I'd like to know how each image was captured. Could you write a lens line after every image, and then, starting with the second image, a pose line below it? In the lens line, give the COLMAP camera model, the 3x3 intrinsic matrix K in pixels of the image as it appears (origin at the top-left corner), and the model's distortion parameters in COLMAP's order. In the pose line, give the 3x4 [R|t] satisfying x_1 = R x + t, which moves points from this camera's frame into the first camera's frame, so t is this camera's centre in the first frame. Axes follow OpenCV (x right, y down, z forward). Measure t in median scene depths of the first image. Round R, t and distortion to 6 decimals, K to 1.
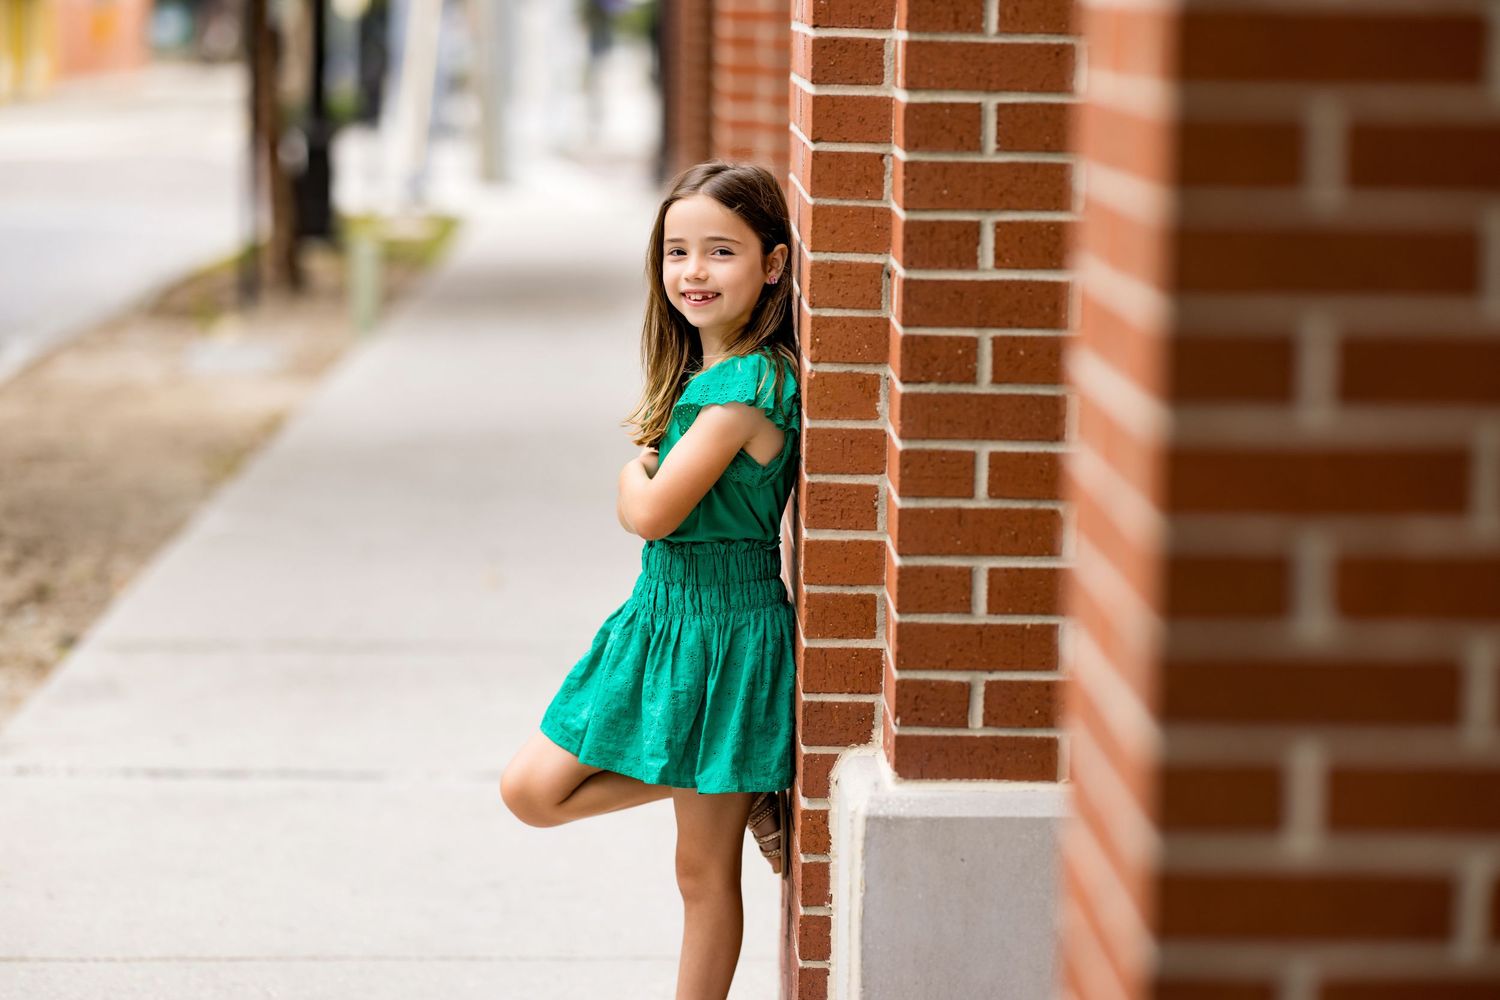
lens RADIAL K [[3830.5, 0, 750.0], [0, 3830.5, 500.0], [0, 0, 1]] dist [-0.032409, 0.389054]
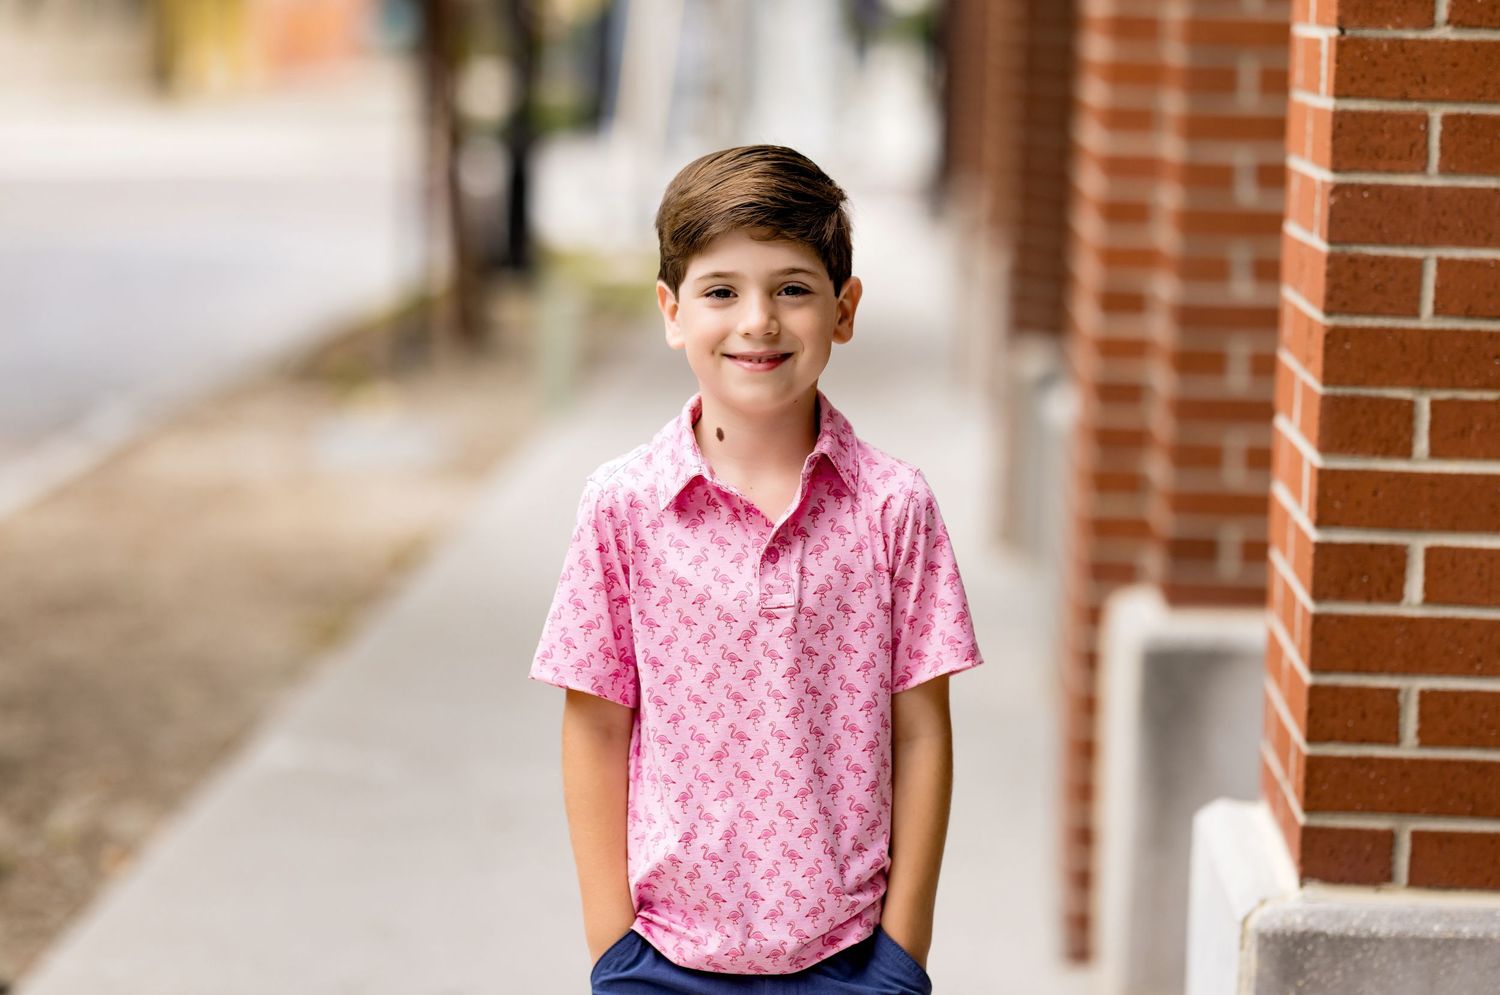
lens RADIAL K [[3467.5, 0, 750.0], [0, 3467.5, 497.5], [0, 0, 1]] dist [-0.003391, 0.064943]
pose [[0.997763, 0.025977, -0.061598, -0.030113], [-0.025617, 0.999650, 0.006612, -0.055716], [0.061749, -0.005020, 0.998079, 0.524311]]
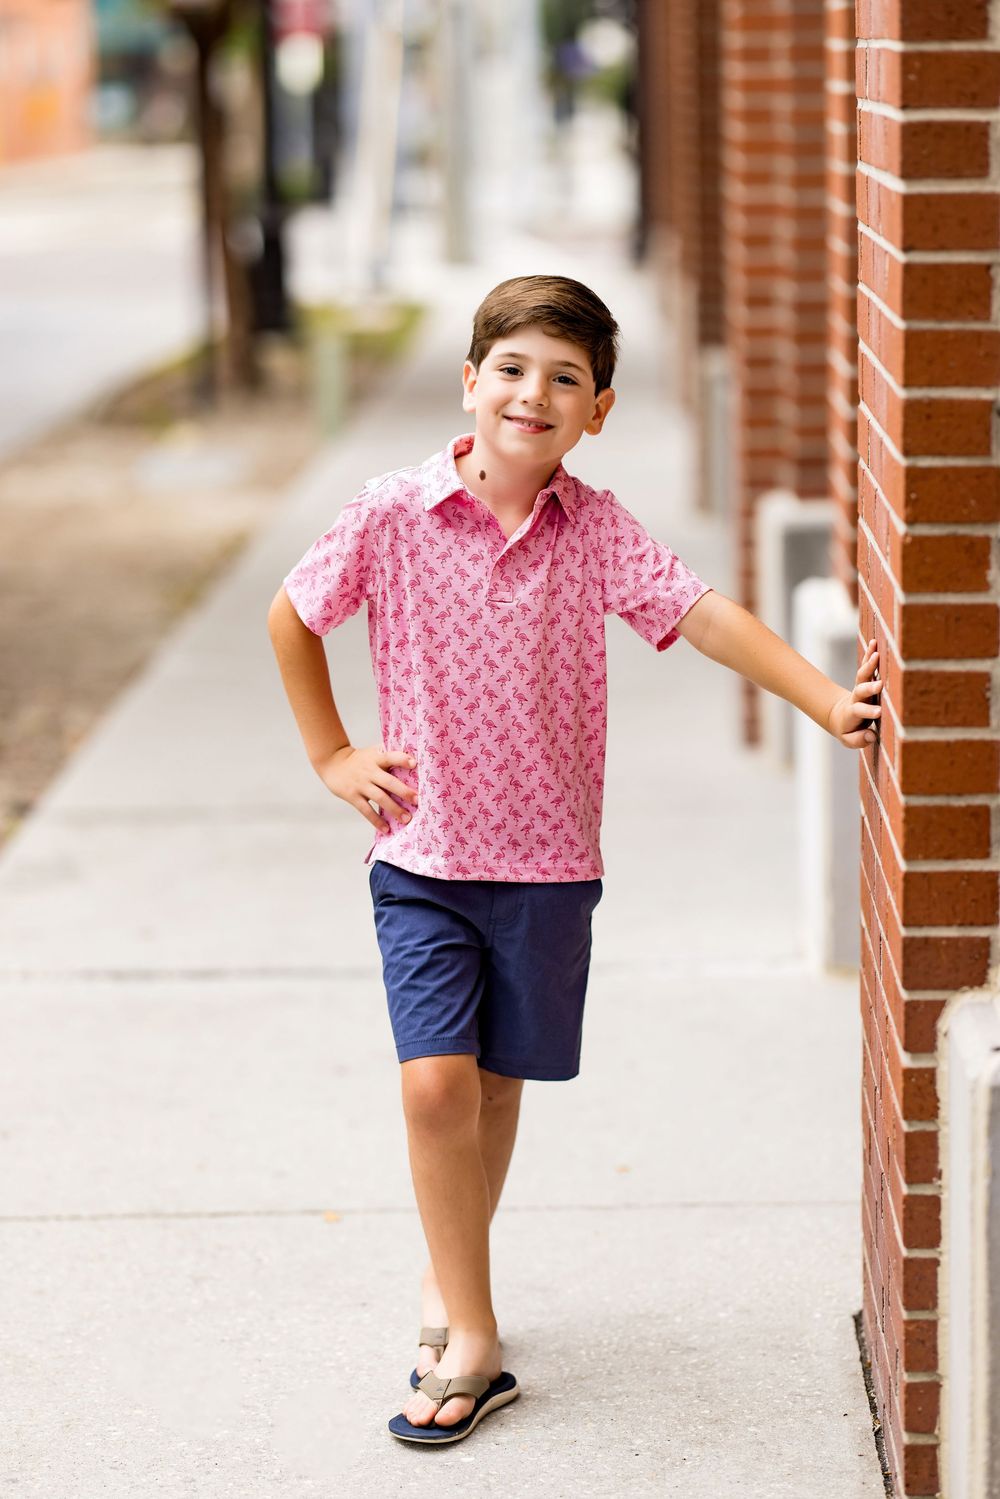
lens RADIAL K [[3828.0, 0, 500.0], [0, 3828.0, 749.5], [0, 0, 1]] dist [-0.032409, 0.389054]
pose [[0.998274, -0.022474, -0.054262, -0.019268], [0.025136, 0.998488, 0.048892, -0.021304], [0.053081, -0.050171, 0.997329, 0.129565]]
